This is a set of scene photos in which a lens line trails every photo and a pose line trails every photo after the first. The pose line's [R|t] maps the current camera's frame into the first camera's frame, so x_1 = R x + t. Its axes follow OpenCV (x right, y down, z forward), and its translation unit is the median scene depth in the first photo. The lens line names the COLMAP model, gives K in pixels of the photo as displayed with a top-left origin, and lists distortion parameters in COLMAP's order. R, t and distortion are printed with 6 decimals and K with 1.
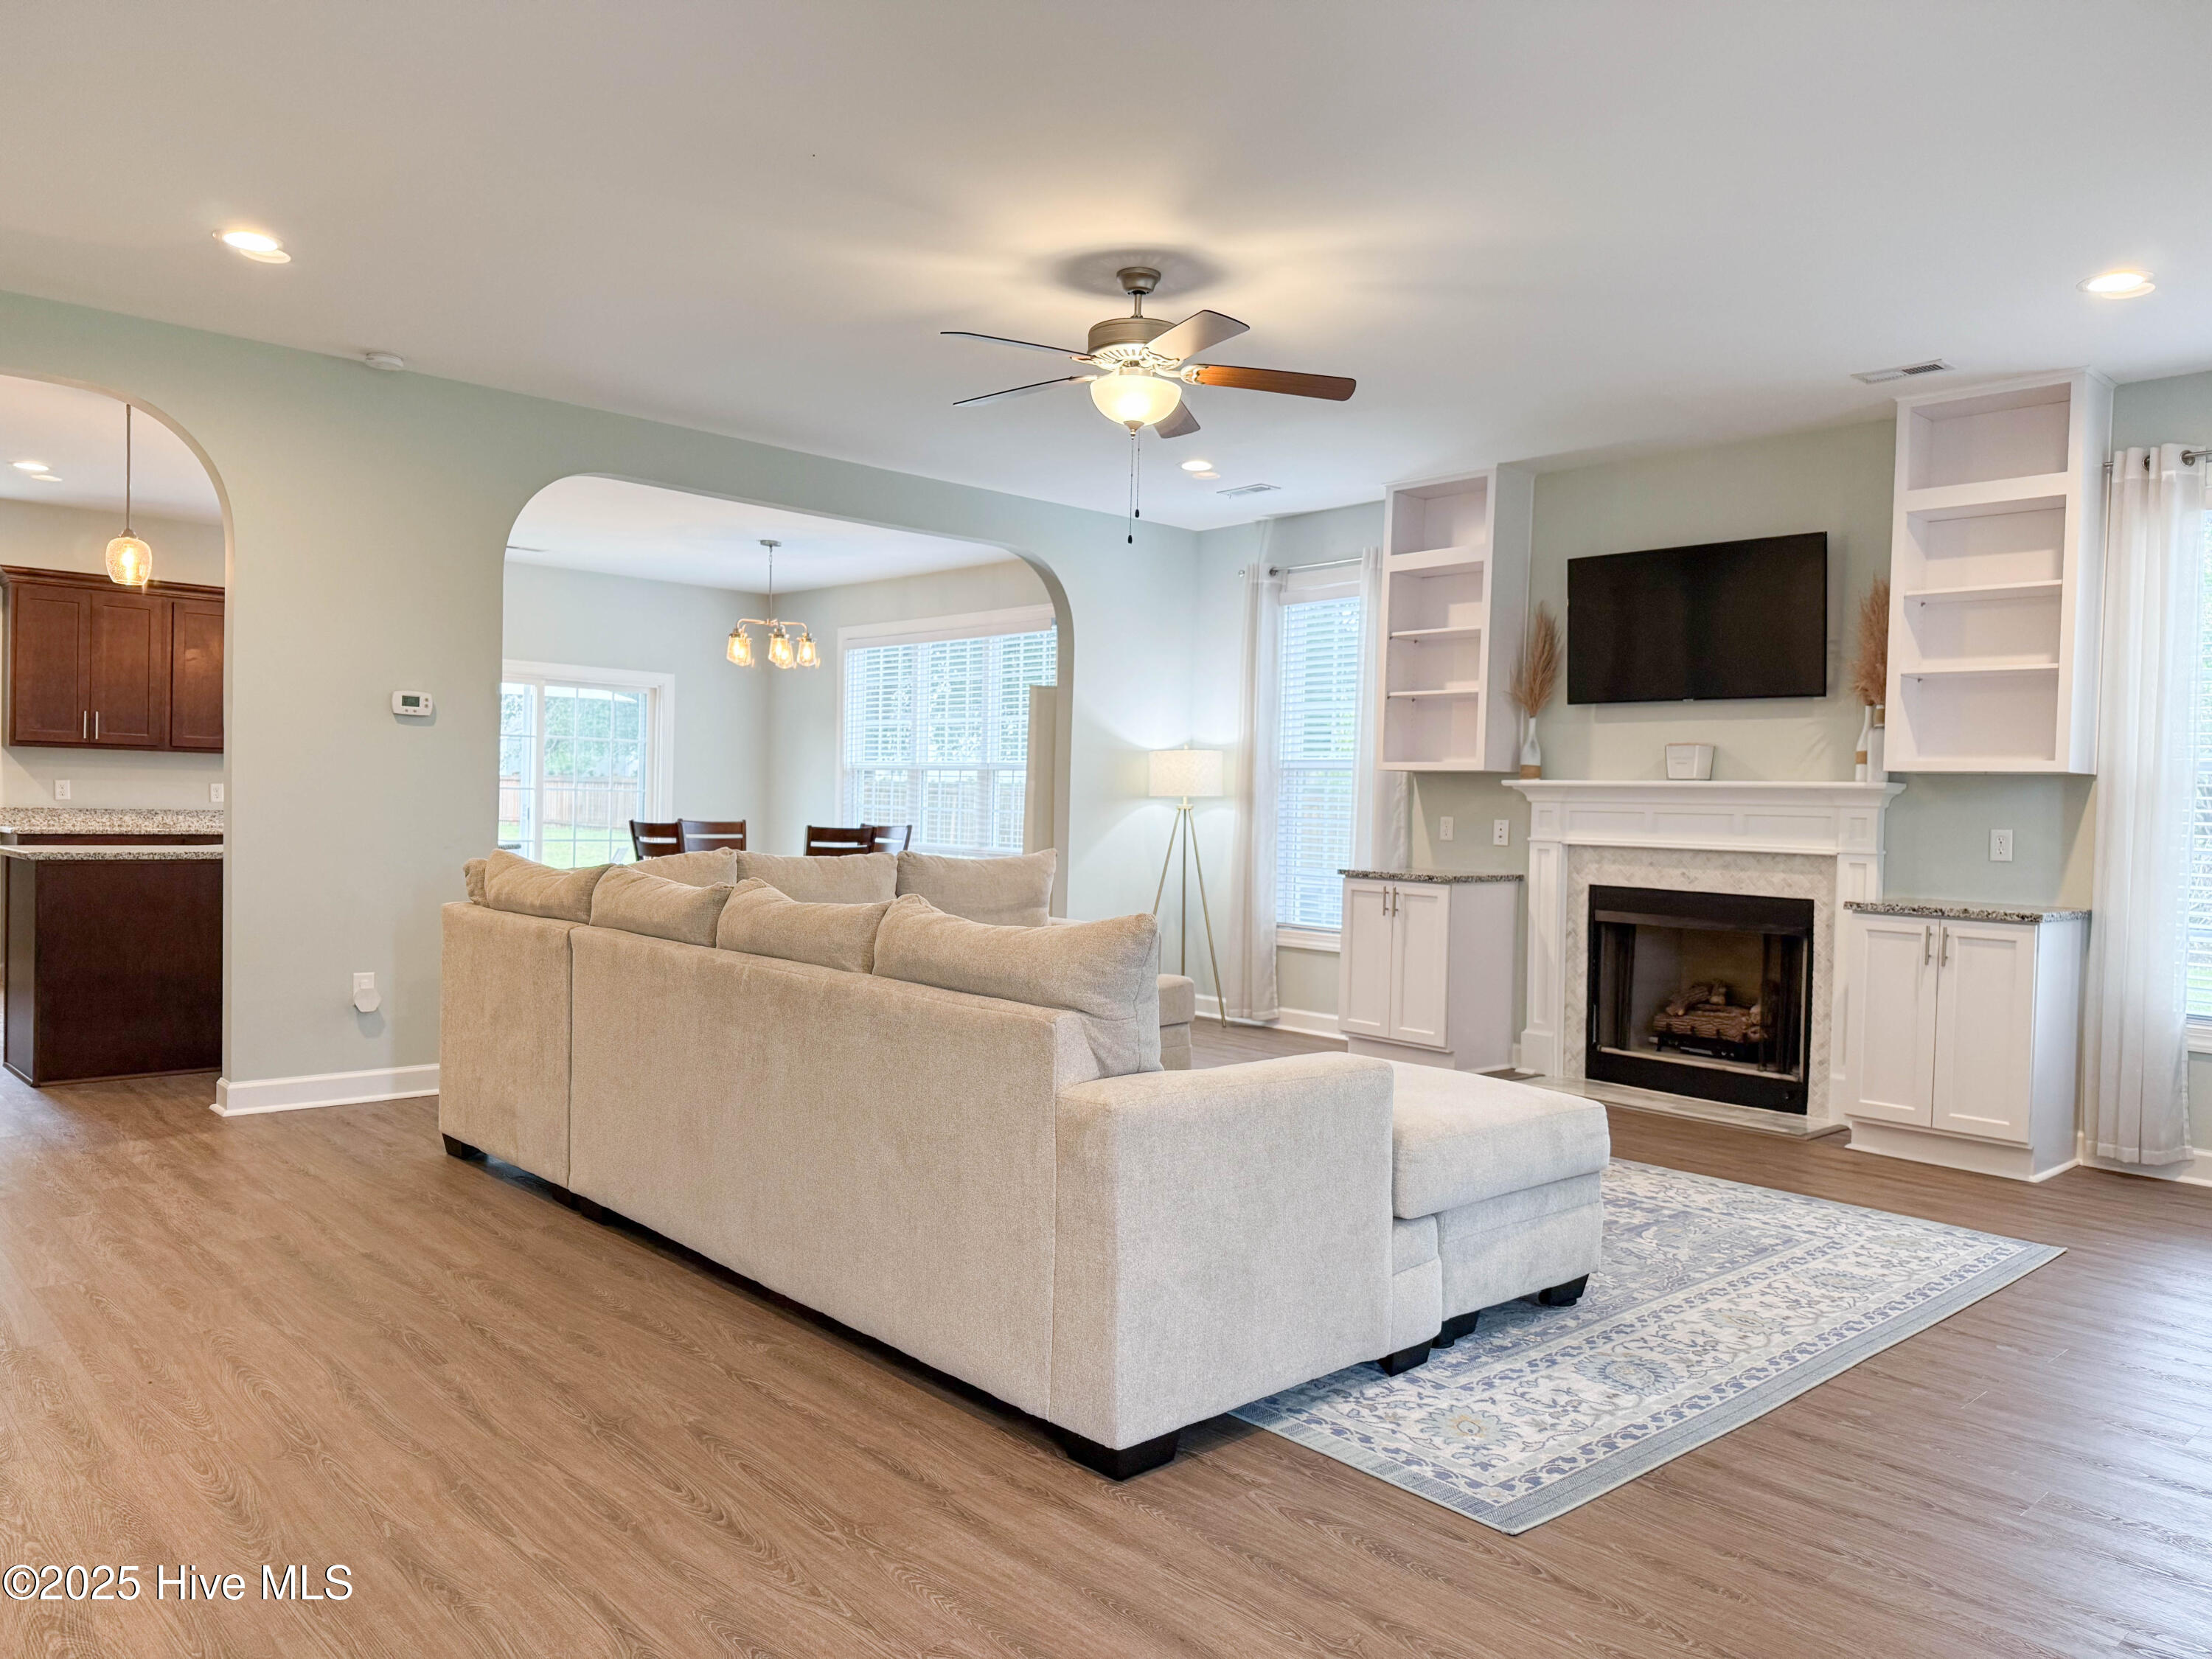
lens RADIAL K [[1550.3, 0, 1105.3], [0, 1550.3, 847.3], [0, 0, 1]] dist [0.048904, -0.052225]
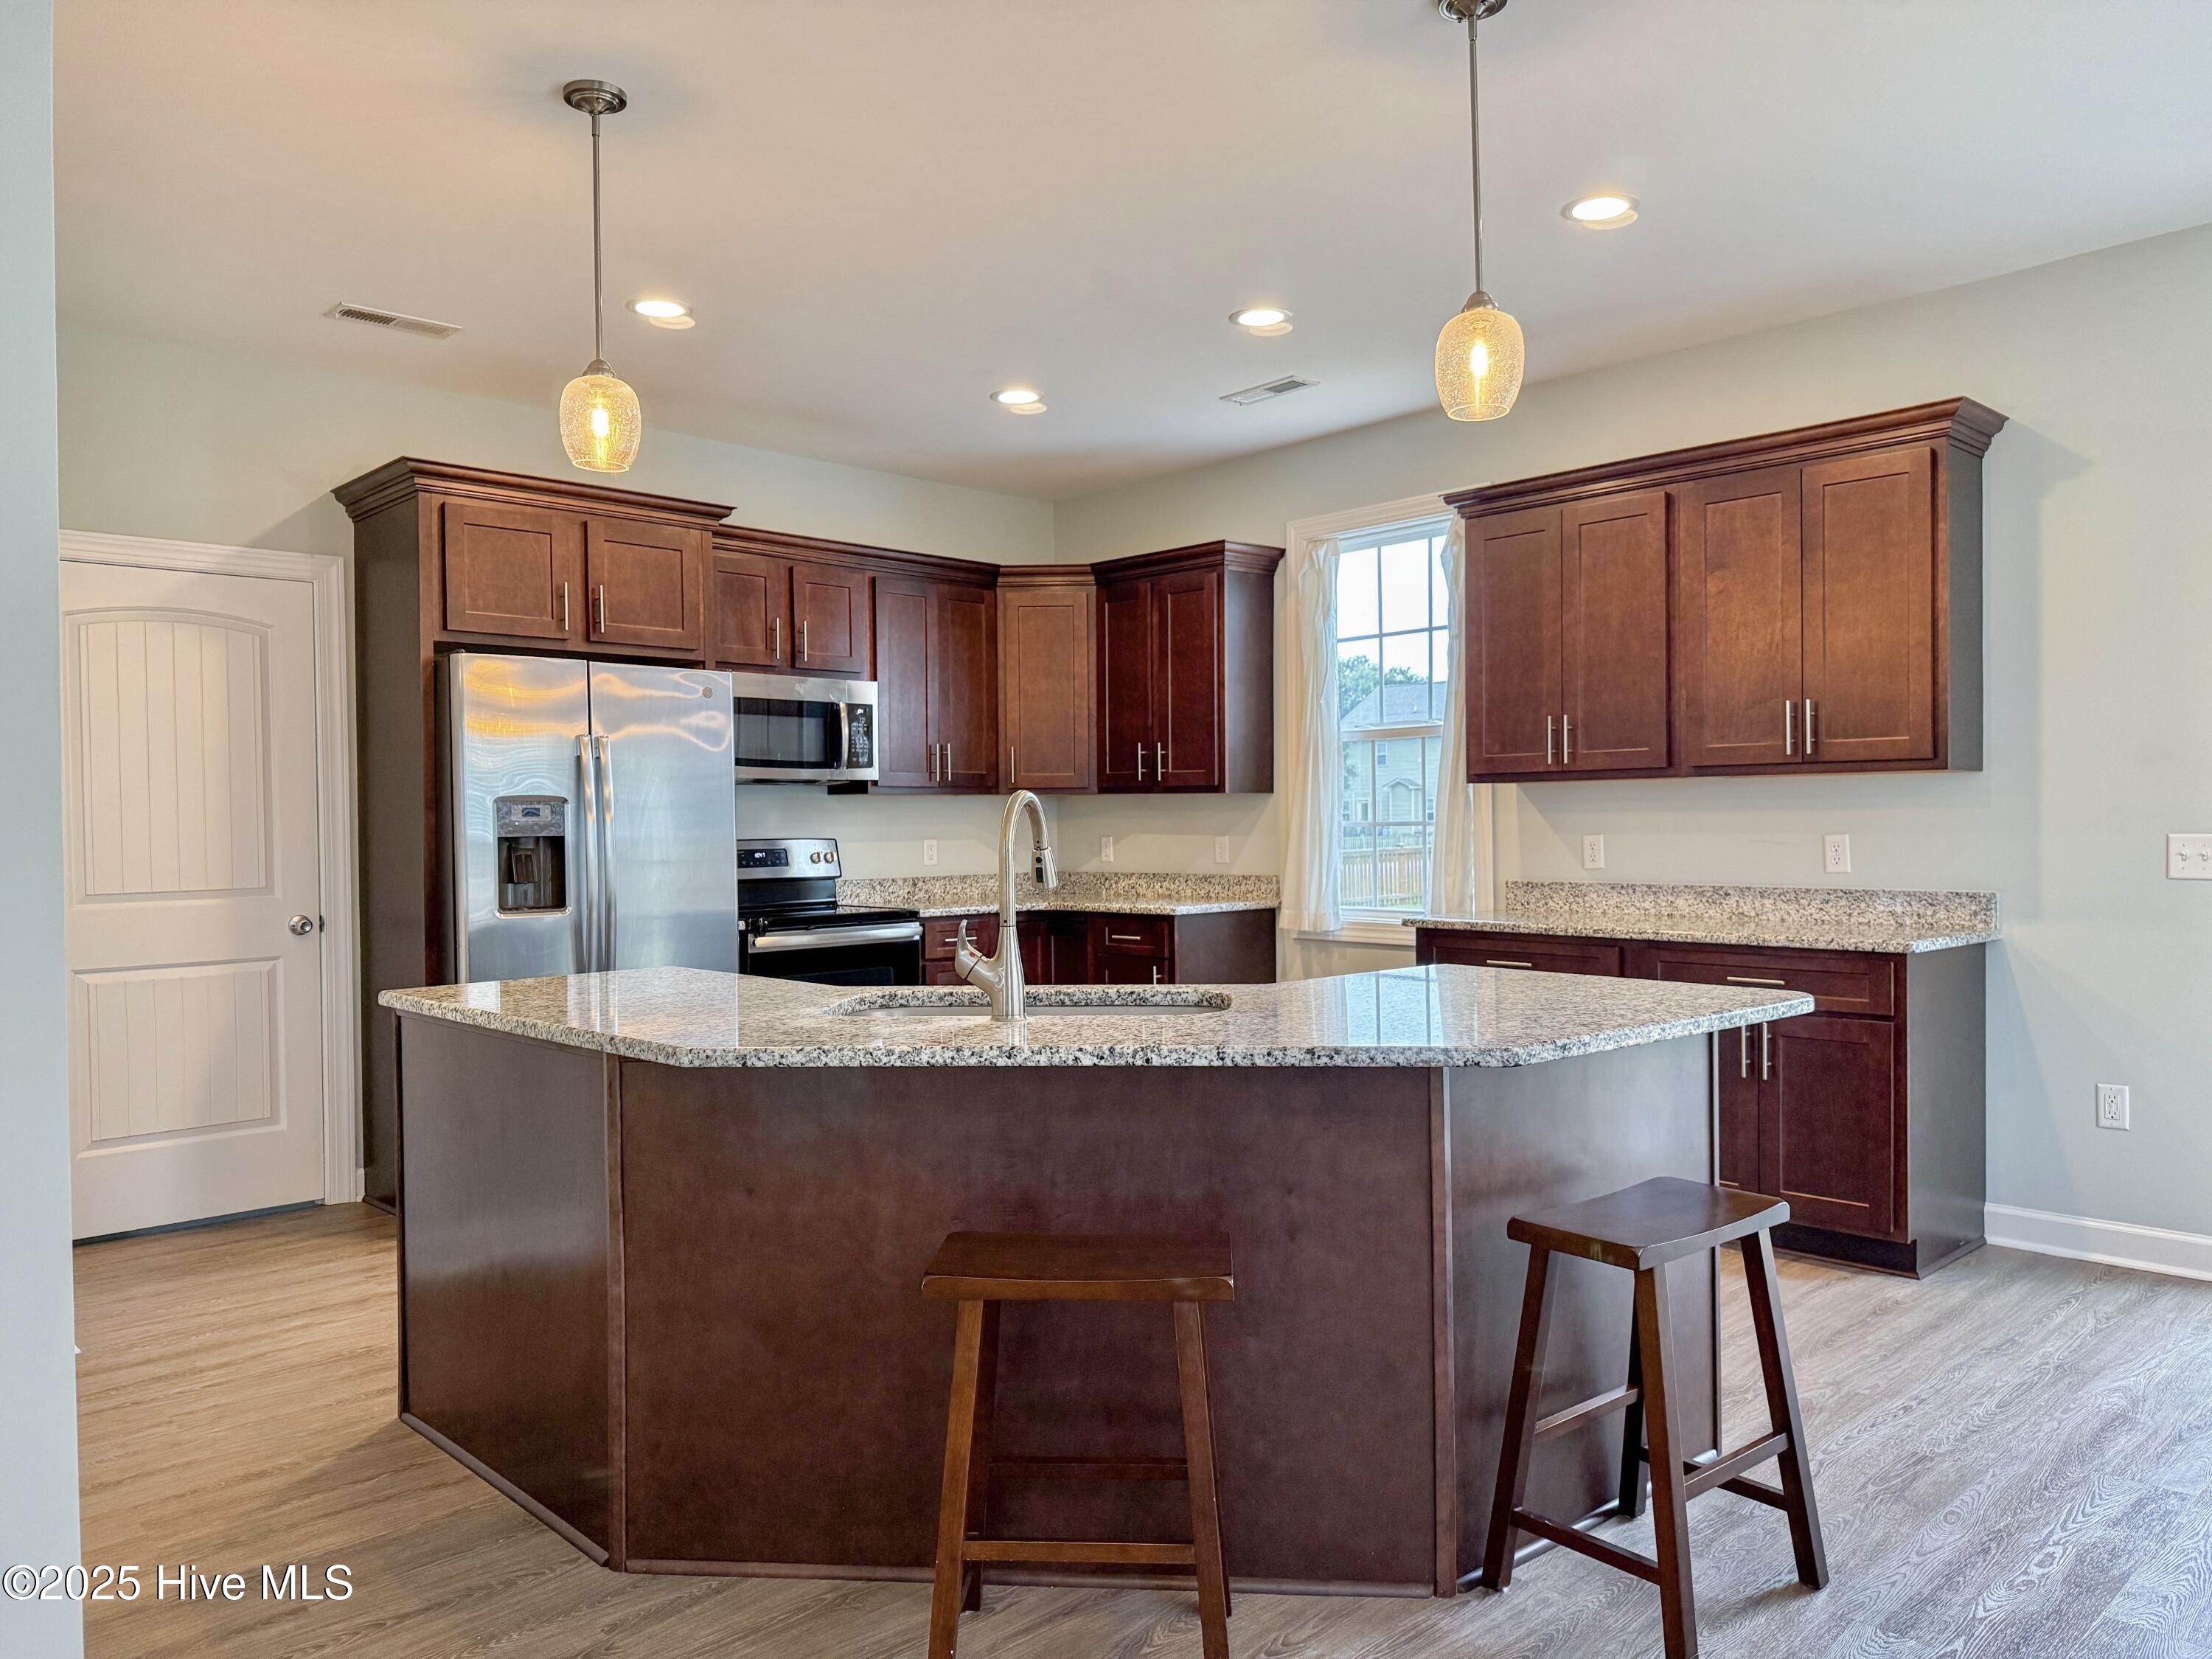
lens RADIAL K [[1550.3, 0, 1106.2], [0, 1550.3, 839.2], [0, 0, 1]] dist [0.048904, -0.052225]
pose [[0.021935, -0.014701, -0.999651, -0.126978], [-0.015768, 0.999762, -0.015049, -0.045180], [0.999635, 0.016093, 0.021698, 1.214069]]
